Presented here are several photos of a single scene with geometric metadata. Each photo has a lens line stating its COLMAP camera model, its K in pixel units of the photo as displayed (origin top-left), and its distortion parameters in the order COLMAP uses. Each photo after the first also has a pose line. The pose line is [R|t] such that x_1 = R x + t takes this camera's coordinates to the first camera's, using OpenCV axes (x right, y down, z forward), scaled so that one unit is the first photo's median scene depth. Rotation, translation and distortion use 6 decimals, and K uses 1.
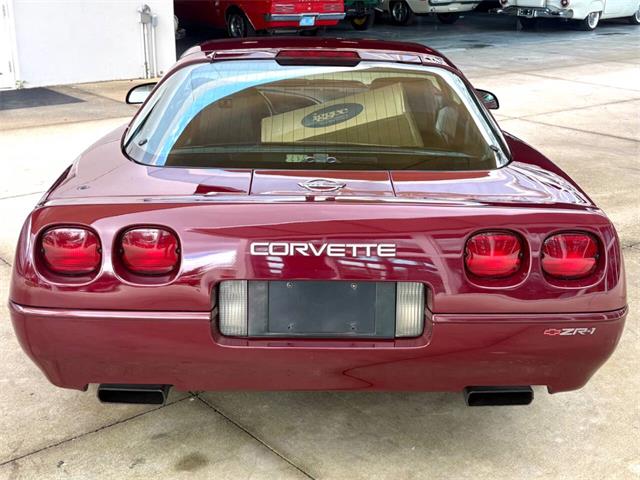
lens RADIAL K [[854.2, 0, 323.5], [0, 854.2, 225.1], [0, 0, 1]] dist [0.160671, -0.487734]
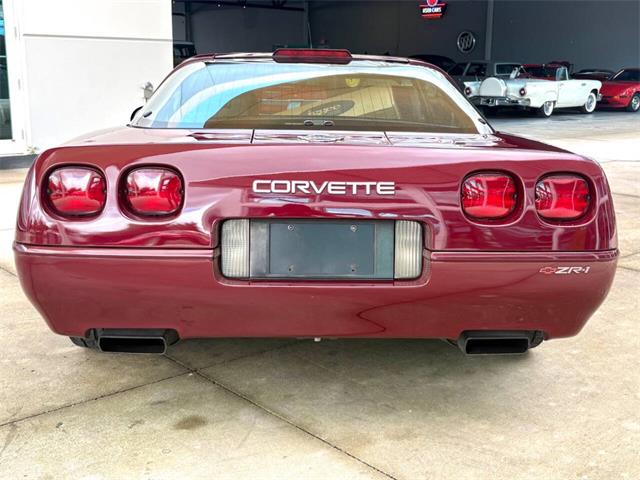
lens RADIAL K [[771.4, 0, 320.0], [0, 771.4, 240.0], [0, 0, 1]] dist [0.156589, -0.497278]
pose [[0.999782, -0.002468, 0.020734, -0.021178], [0.004796, 0.993584, -0.112991, 0.168922], [-0.020322, 0.113065, 0.993380, 0.075061]]
